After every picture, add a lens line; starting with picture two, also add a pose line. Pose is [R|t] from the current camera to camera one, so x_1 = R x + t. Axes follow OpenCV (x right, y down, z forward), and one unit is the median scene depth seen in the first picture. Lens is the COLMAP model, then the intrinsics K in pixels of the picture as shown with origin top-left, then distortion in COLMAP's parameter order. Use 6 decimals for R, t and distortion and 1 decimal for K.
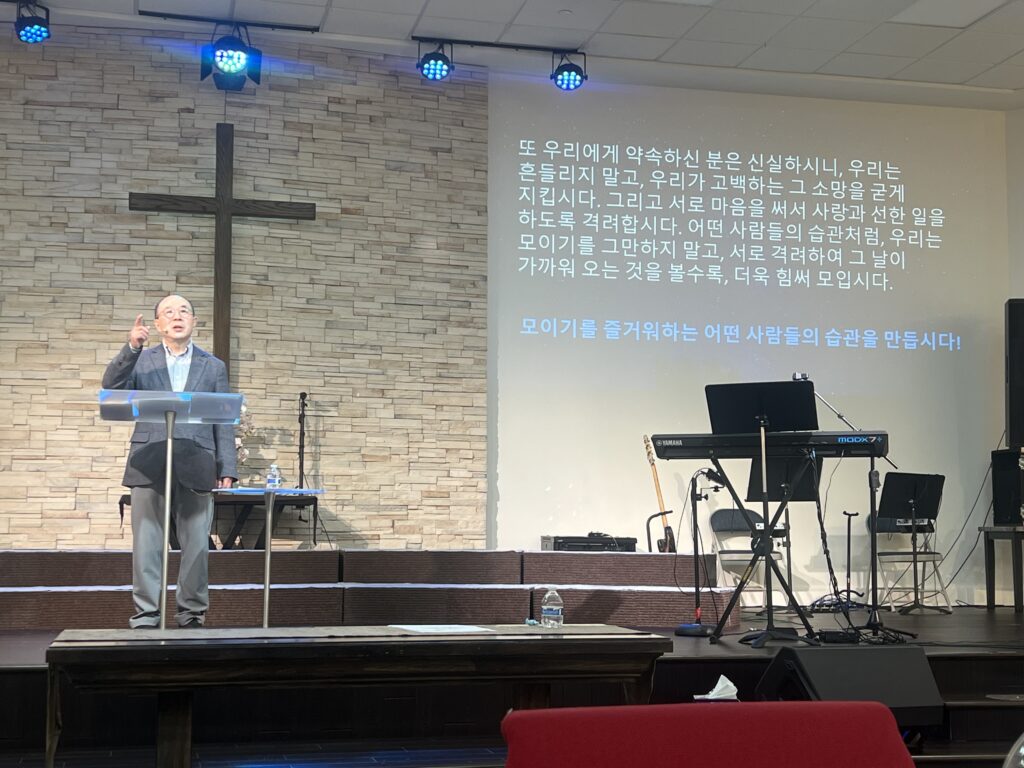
lens RADIAL K [[1494.0, 0, 524.9], [0, 1494.0, 400.7], [0, 0, 1]] dist [0.100935, 0.000000]
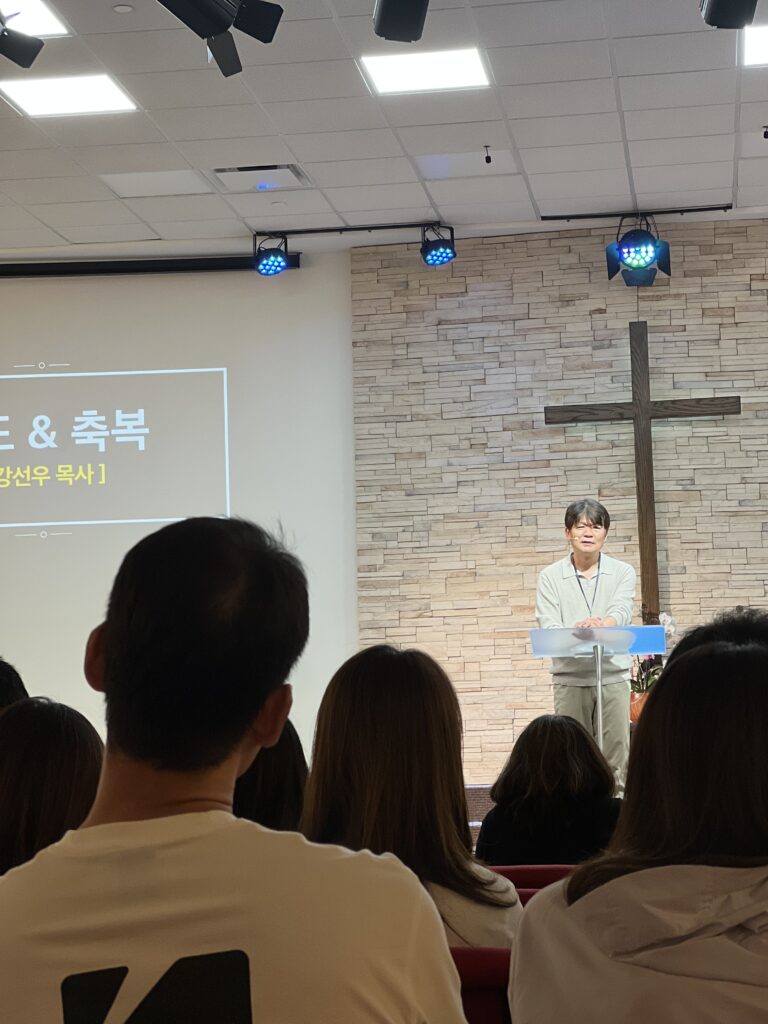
lens RADIAL K [[2294.8, 0, 416.6], [0, 2294.8, 478.2], [0, 0, 1]] dist [0.145552, 0.000000]
pose [[0.929699, -0.081555, -0.359177, 0.177015], [0.067087, 0.996360, -0.052586, -0.021768], [0.362159, 0.024793, 0.931787, -0.373532]]
